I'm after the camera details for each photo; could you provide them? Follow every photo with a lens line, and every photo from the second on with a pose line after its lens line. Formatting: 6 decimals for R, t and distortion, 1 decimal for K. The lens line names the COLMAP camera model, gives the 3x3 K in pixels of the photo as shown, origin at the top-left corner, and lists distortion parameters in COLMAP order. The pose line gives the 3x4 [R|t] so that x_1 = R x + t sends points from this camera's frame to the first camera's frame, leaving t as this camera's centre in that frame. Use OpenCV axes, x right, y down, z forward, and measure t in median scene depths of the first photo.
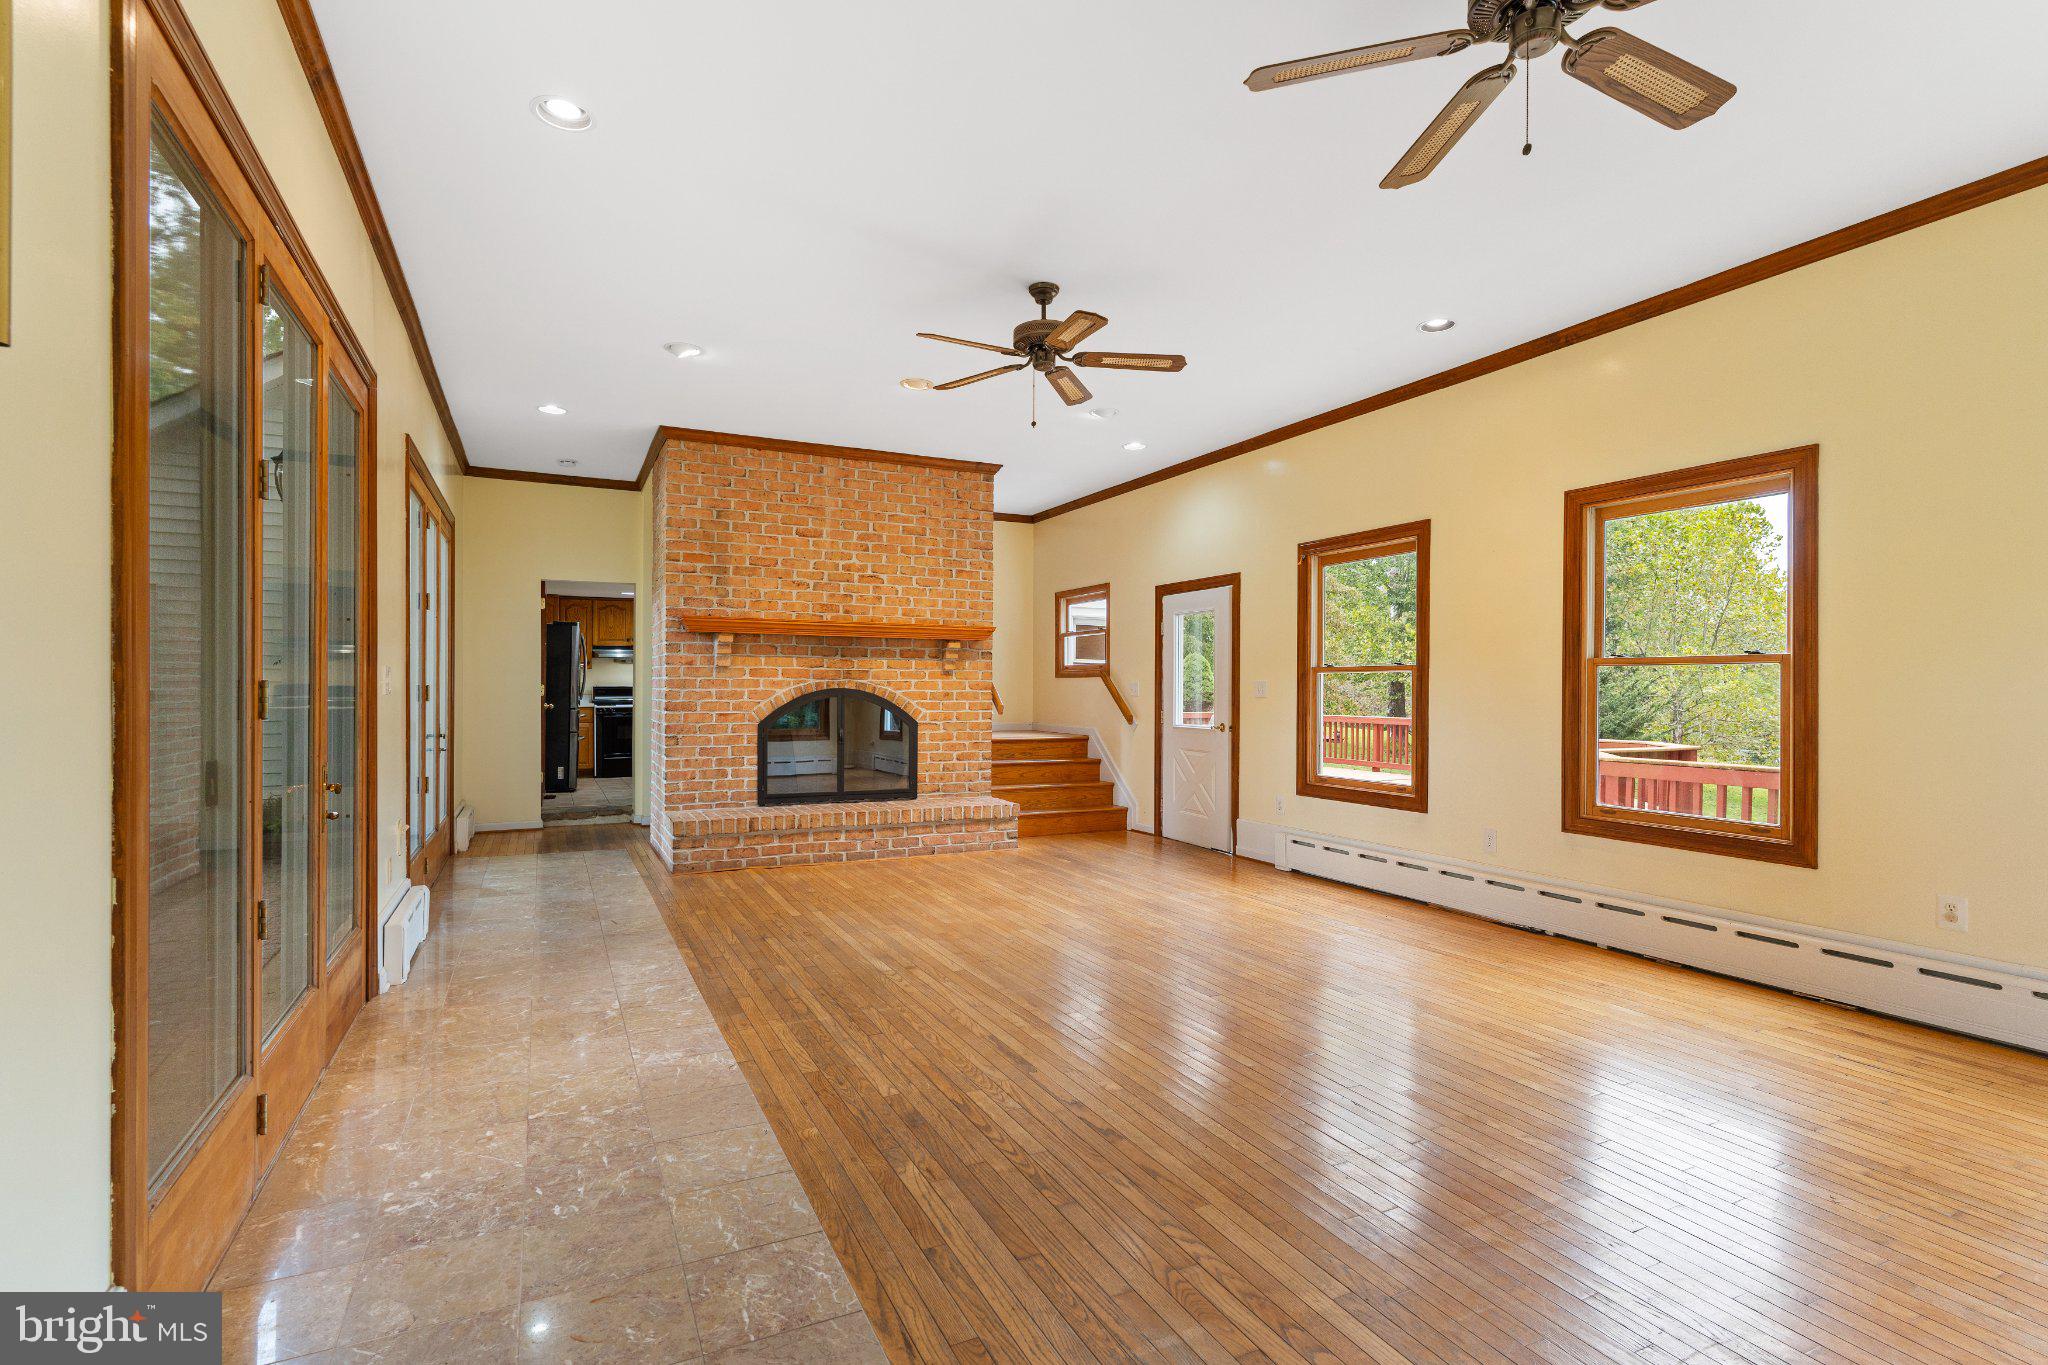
lens RADIAL K [[975.4, 0, 1023.6], [0, 975.4, 683.9], [0, 0, 1]] dist [0.000945, -0.000244]
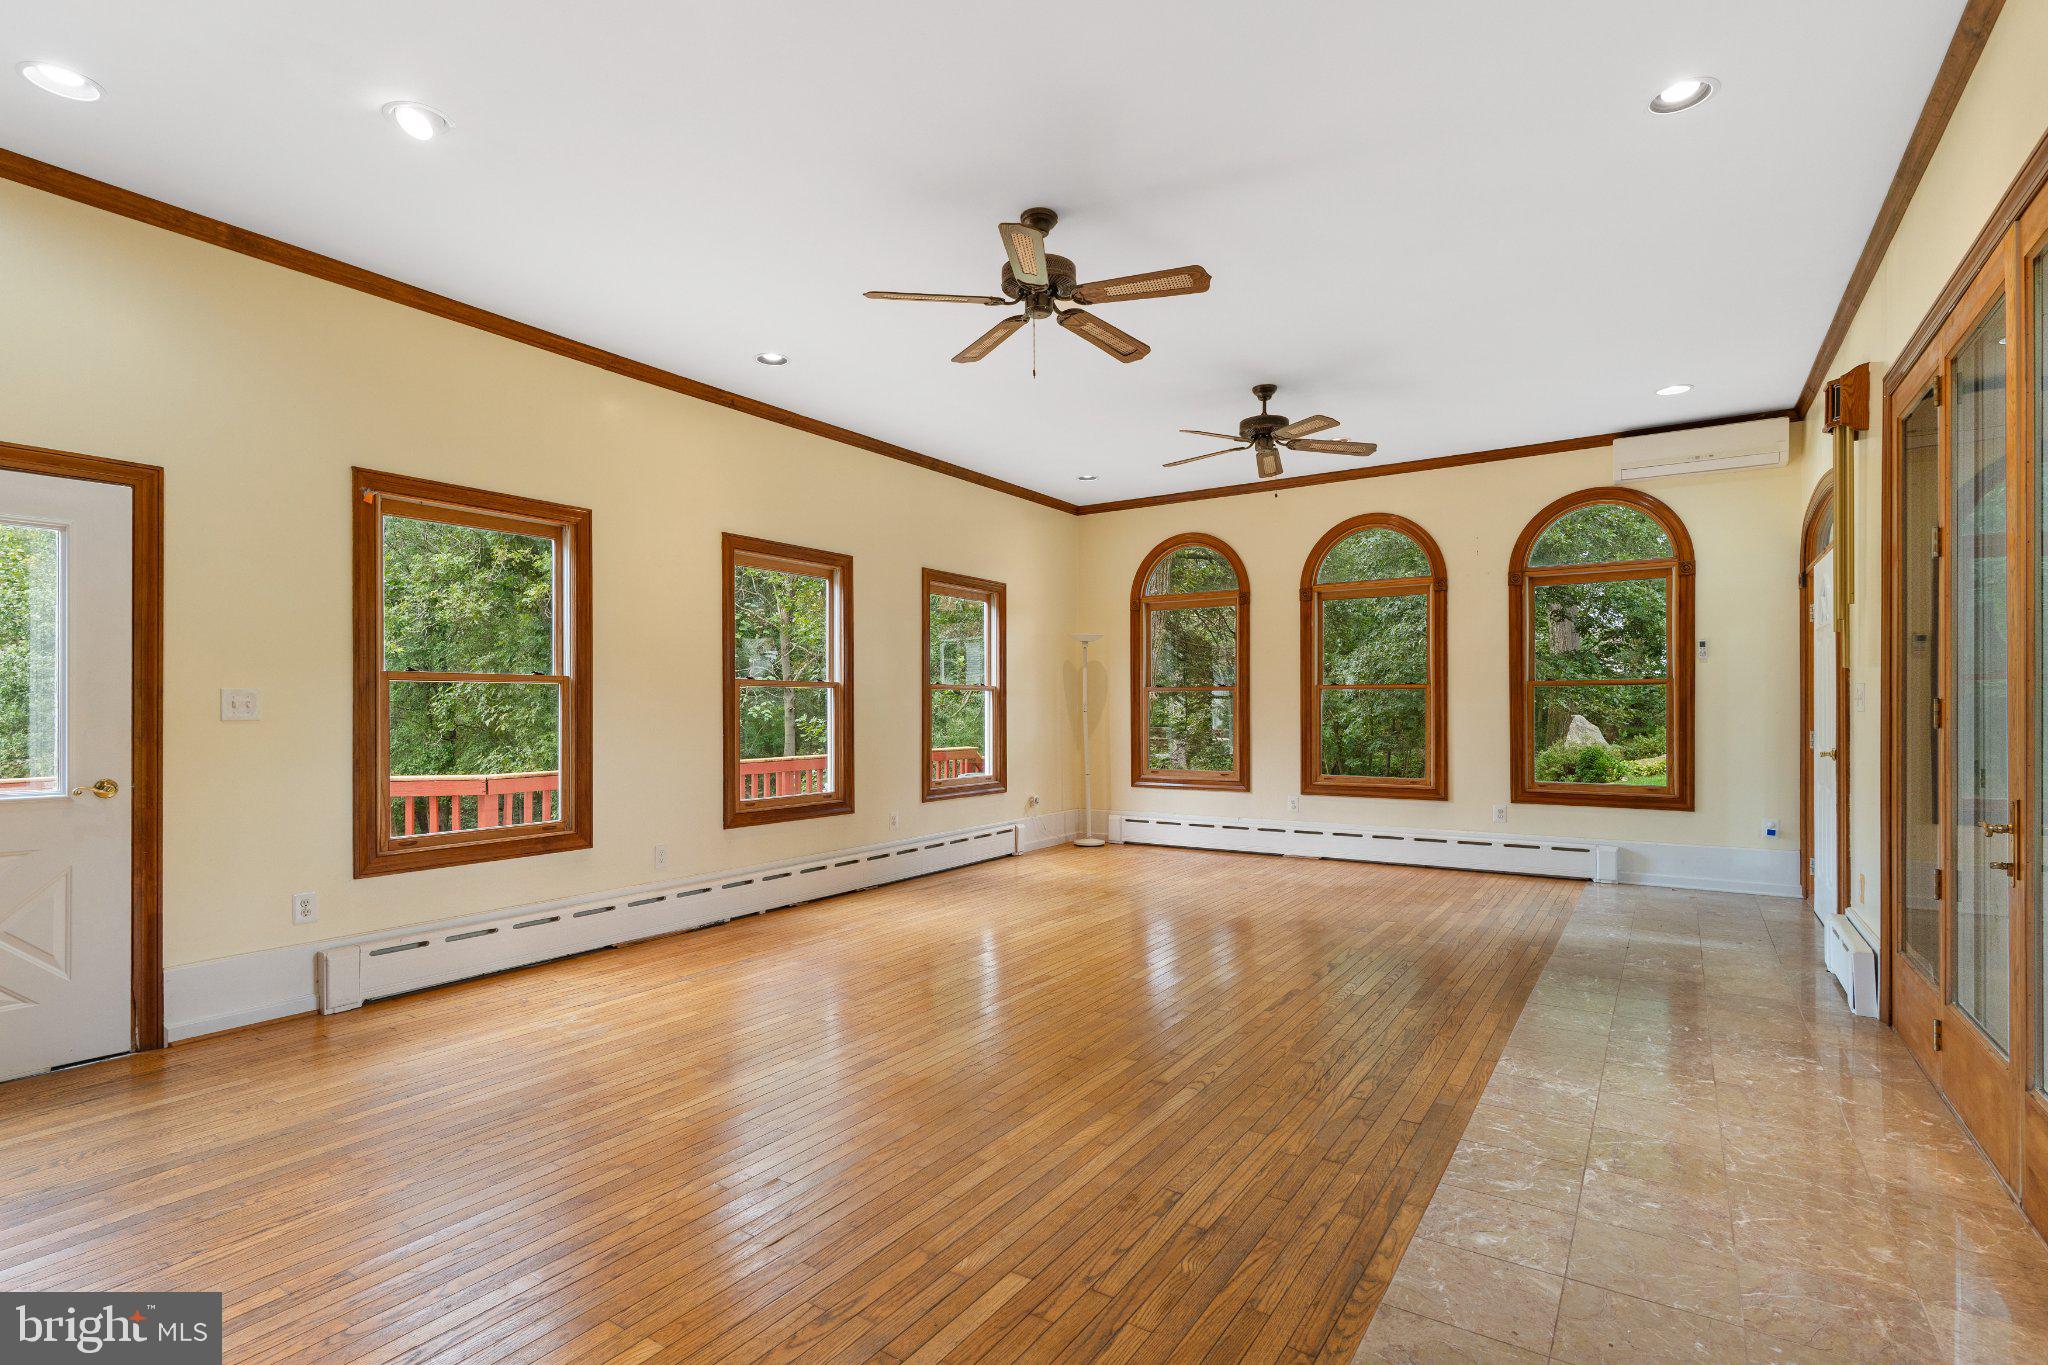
lens RADIAL K [[975.4, 0, 1021.8], [0, 975.4, 701.5], [0, 0, 1]] dist [0.000945, -0.000244]
pose [[-0.500959, 0.002668, 0.865467, -0.743731], [-0.003190, 0.999983, -0.004929, 0.007907], [-0.865465, -0.005230, -0.500941, 1.550679]]
